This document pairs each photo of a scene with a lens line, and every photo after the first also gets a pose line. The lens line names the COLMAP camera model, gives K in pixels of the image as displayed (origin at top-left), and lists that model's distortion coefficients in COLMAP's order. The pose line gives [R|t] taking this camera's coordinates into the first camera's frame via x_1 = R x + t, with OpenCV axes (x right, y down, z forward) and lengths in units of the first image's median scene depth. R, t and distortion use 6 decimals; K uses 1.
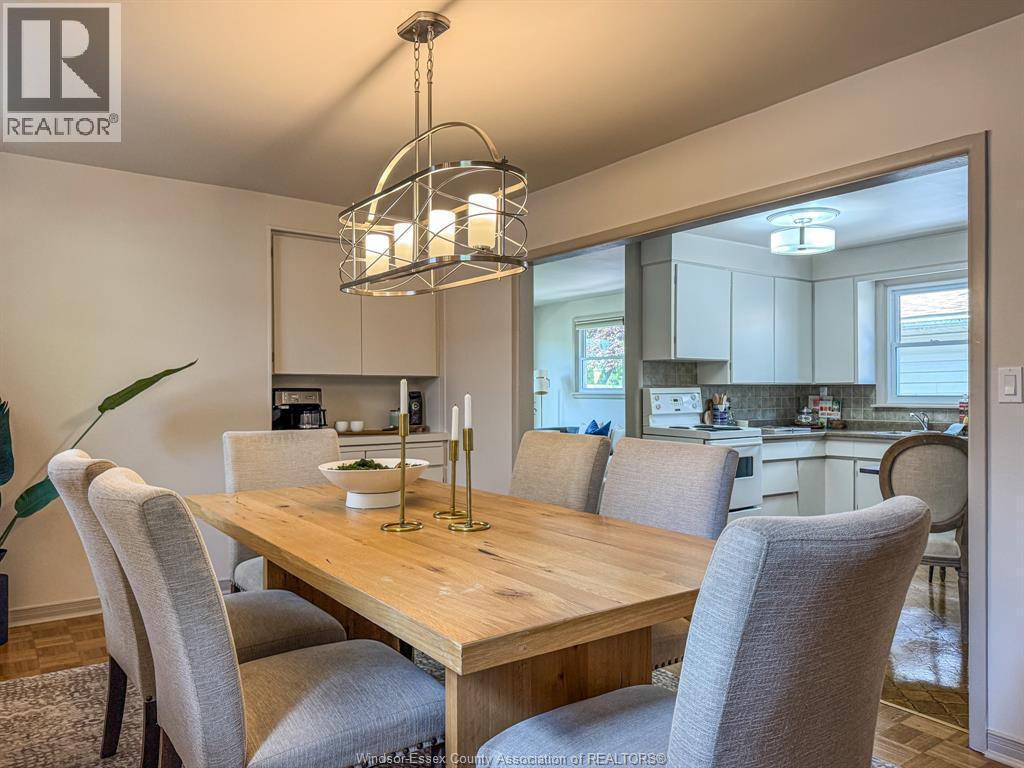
lens RADIAL K [[716.8, 0, 504.8], [0, 716.8, 385.2], [0, 0, 1]] dist [0.031740, -0.017669]
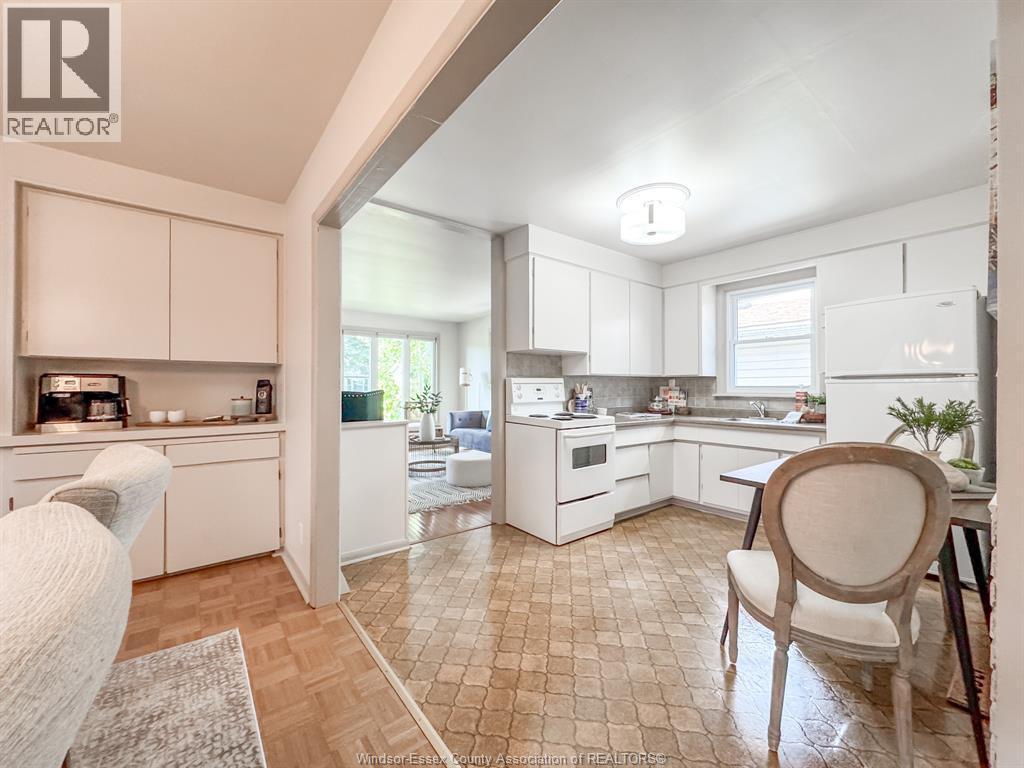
lens RADIAL K [[413.0, 0, 504.0], [0, 413.0, 381.2], [0, 0, 1]] dist [-0.002120, 0.000505]
pose [[0.999389, 0.003275, 0.034784, 0.159267], [-0.003165, 0.999990, -0.003236, 0.010060], [-0.034795, 0.003124, 0.999390, 0.370454]]
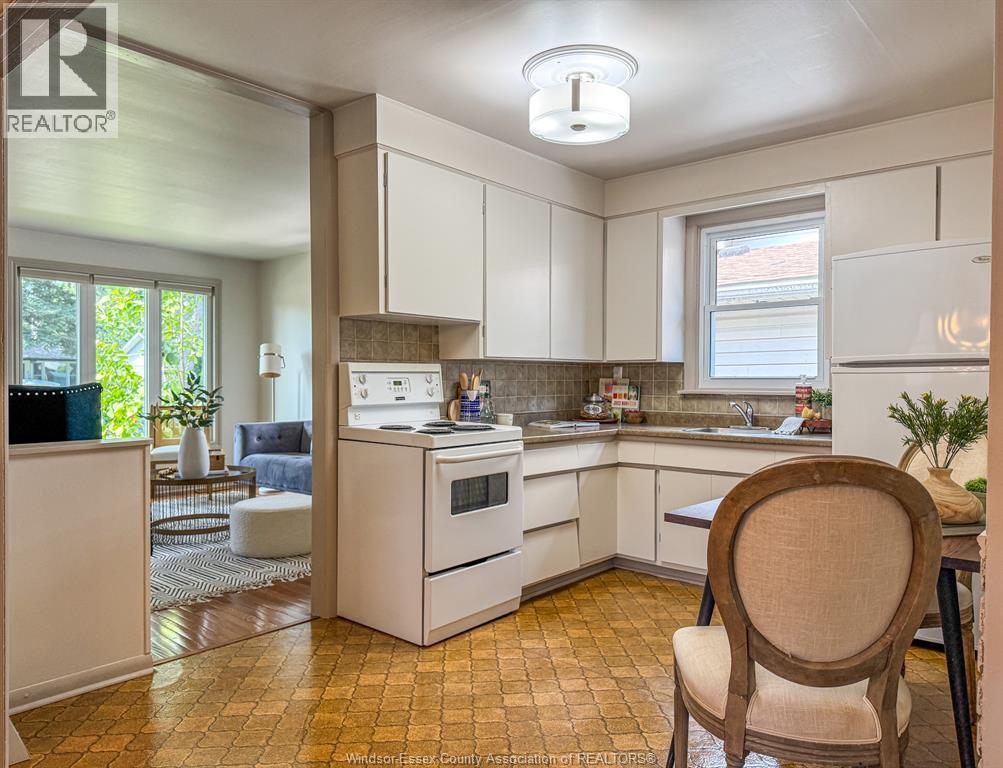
lens RADIAL K [[721.2, 0, 503.0], [0, 721.2, 383.7], [0, 0, 1]] dist [0.048010, -0.047930]
pose [[0.970688, 0.002546, 0.240331, 0.170779], [-0.006403, 0.999863, 0.015267, 0.010964], [-0.240259, -0.016359, 0.970571, 0.353771]]
